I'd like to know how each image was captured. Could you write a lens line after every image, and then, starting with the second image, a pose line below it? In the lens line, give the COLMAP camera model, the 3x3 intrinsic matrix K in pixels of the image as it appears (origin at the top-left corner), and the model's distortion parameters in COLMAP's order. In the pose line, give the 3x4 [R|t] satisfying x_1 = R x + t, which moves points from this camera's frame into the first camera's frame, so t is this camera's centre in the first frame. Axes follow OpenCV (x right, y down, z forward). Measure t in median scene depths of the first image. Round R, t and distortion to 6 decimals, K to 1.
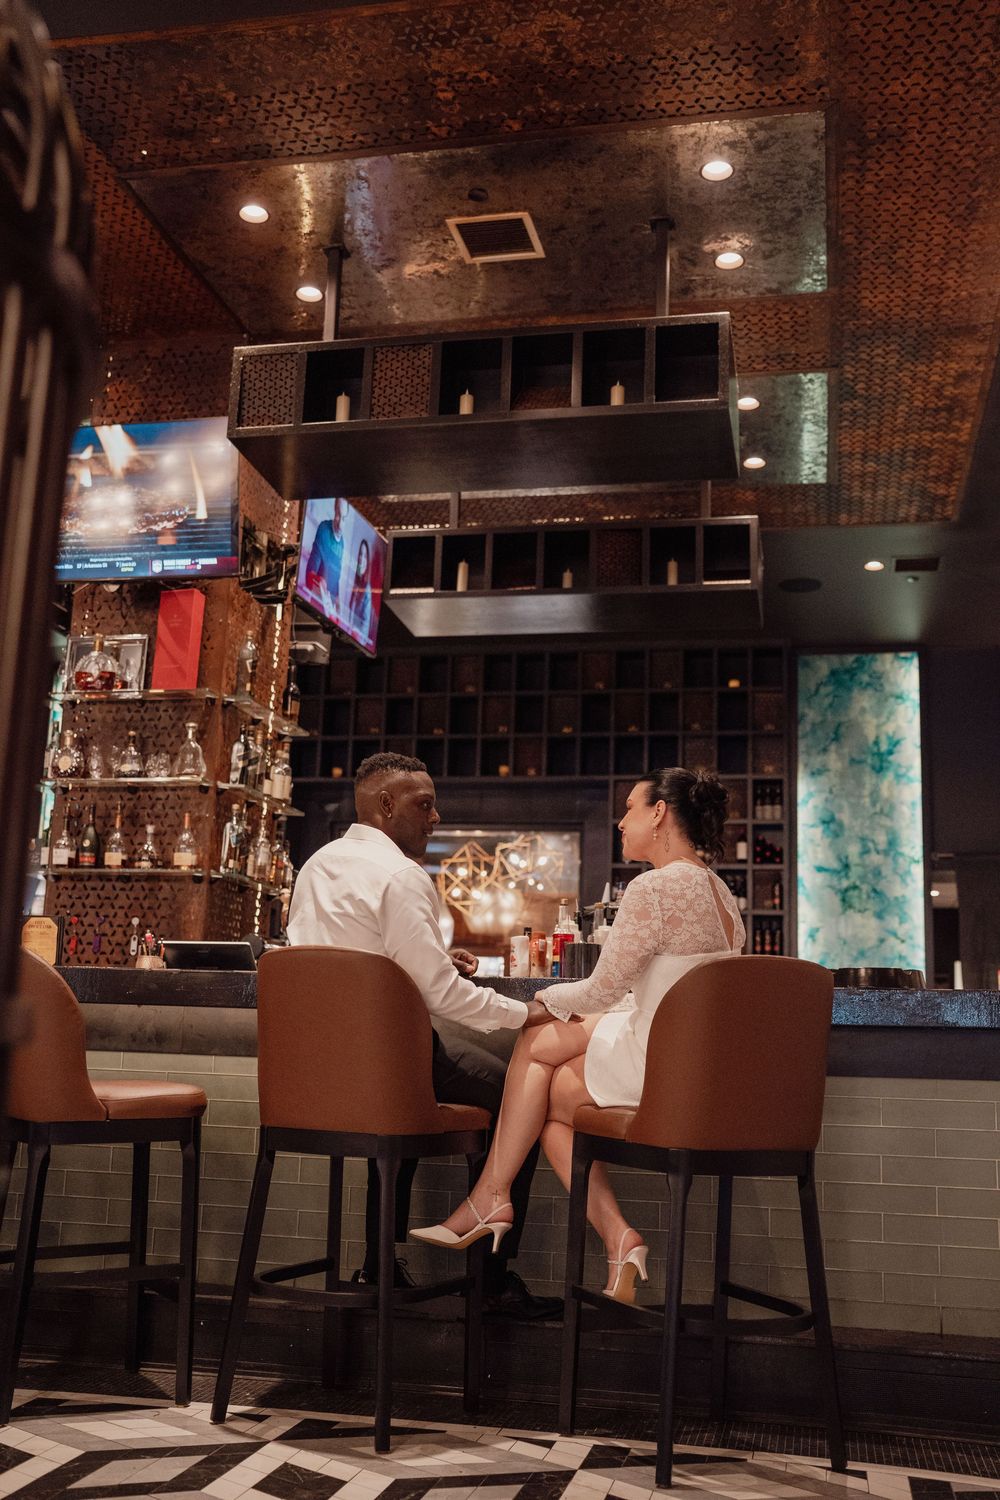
lens RADIAL K [[1501.4, 0, 500.0], [0, 1501.4, 750.0], [0, 0, 1]] dist [-0.079677, 0.198276]
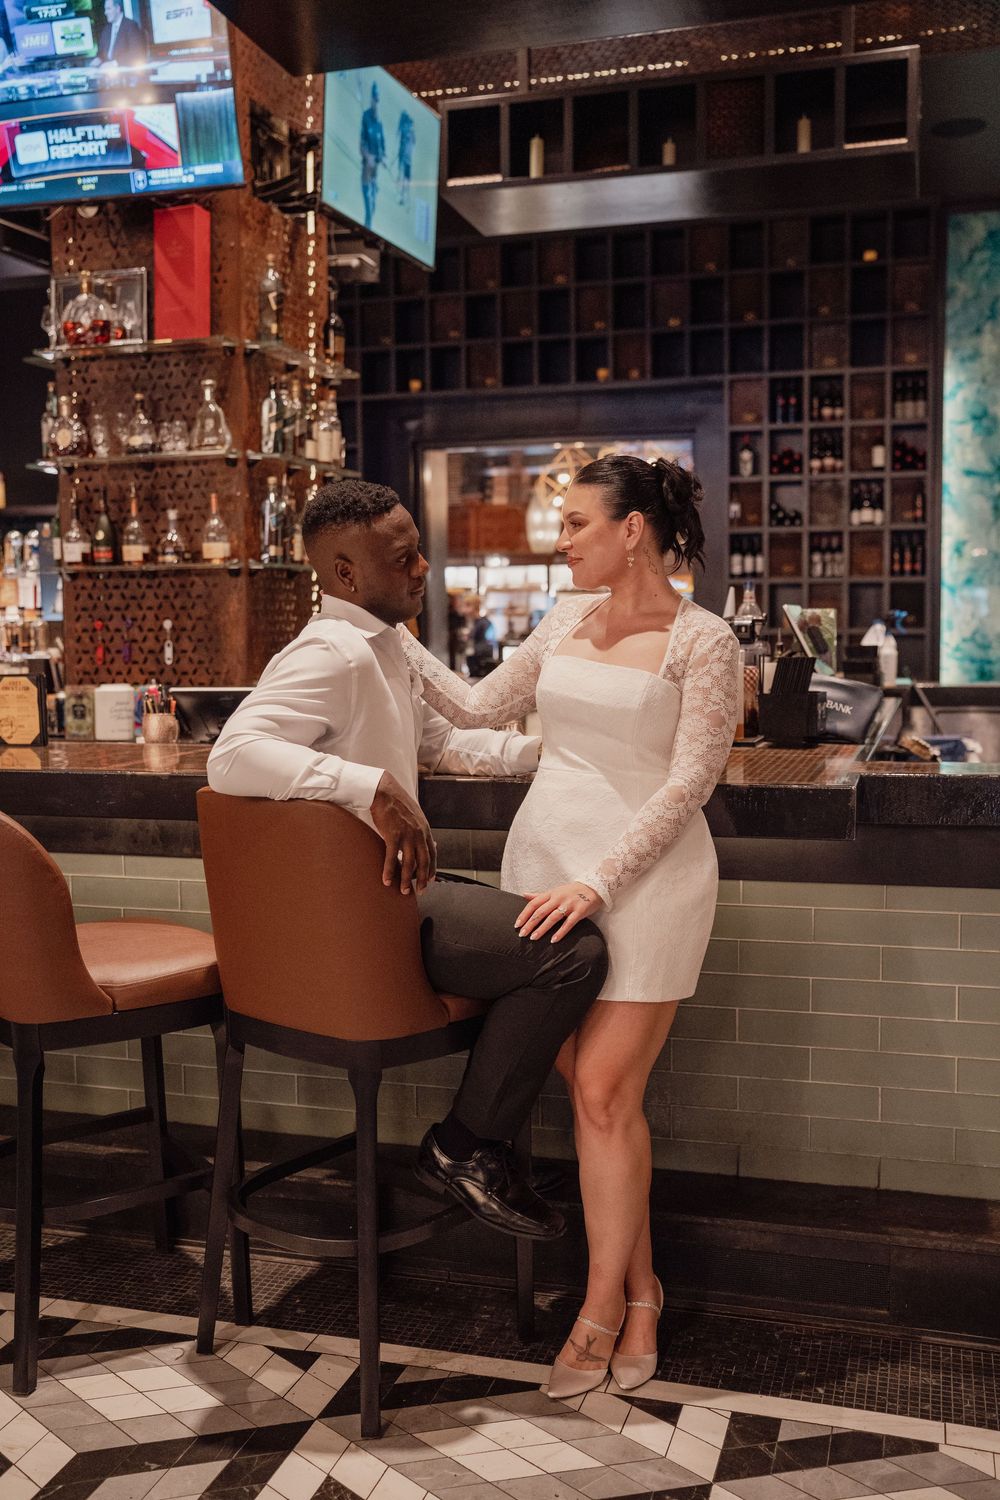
lens RADIAL K [[1501.4, 0, 500.0], [0, 1501.4, 750.0], [0, 0, 1]] dist [-0.079677, 0.198276]
pose [[0.996062, -0.036636, -0.080737, 0.008476], [0.057898, 0.958433, 0.279382, -0.038264], [0.067146, -0.282957, 0.956779, 0.160836]]
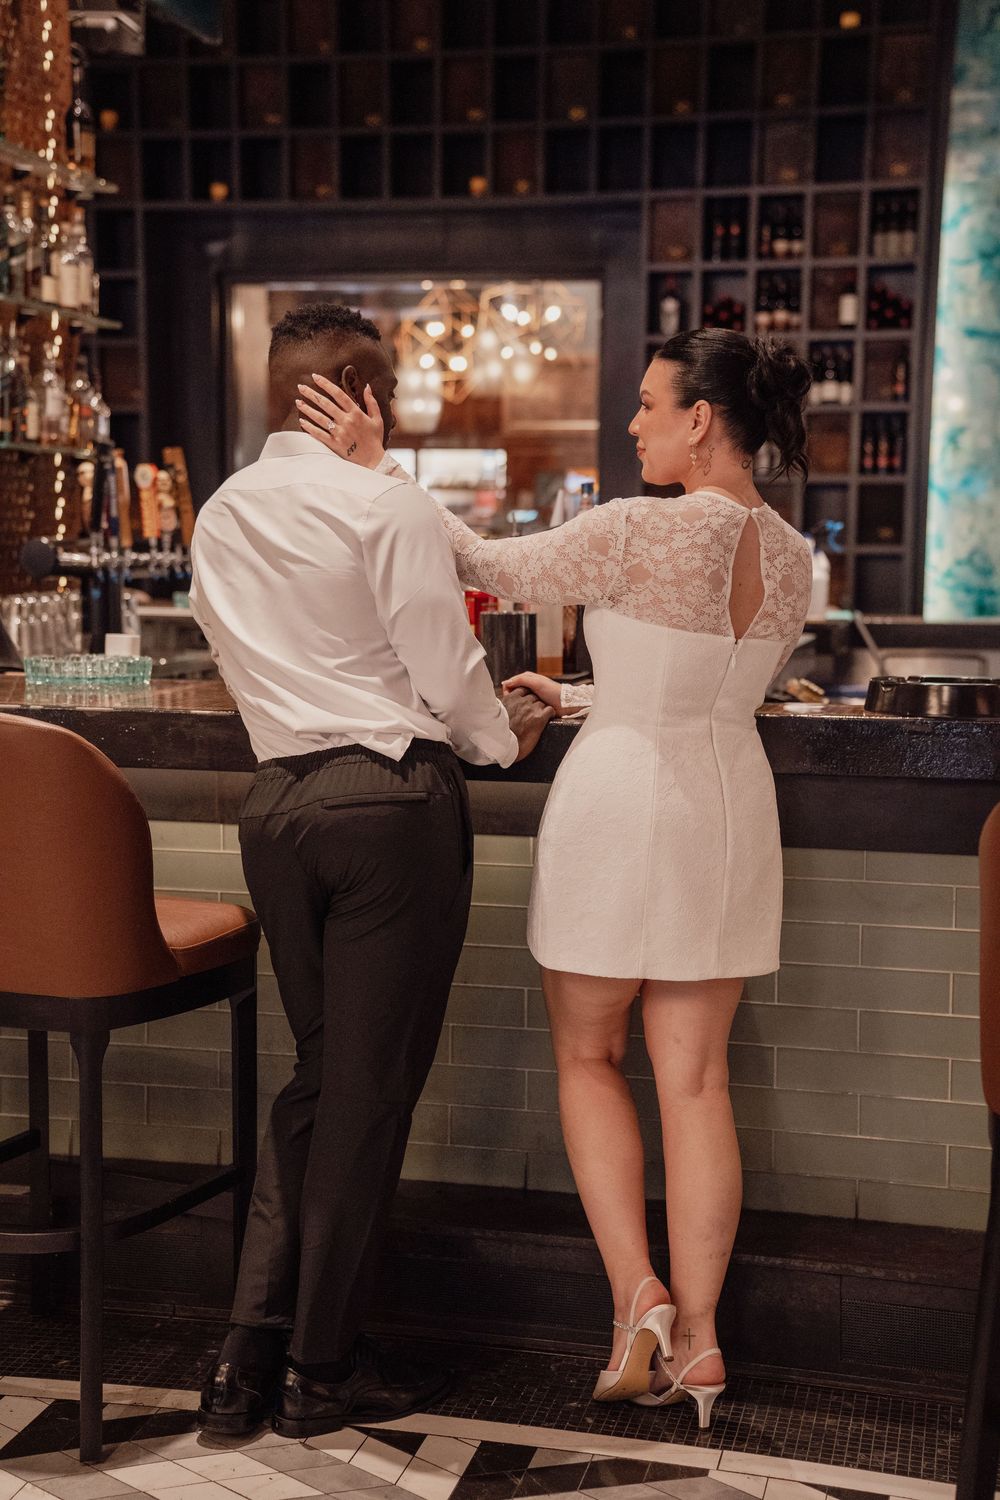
lens RADIAL K [[2159.1, 0, 500.0], [0, 2159.1, 750.0], [0, 0, 1]] dist [0.172557, 0.592973]
pose [[0.999516, -0.021164, -0.022783, 0.045620], [0.026990, 0.954313, 0.297586, -0.055967], [0.015444, -0.298057, 0.954423, 0.068712]]
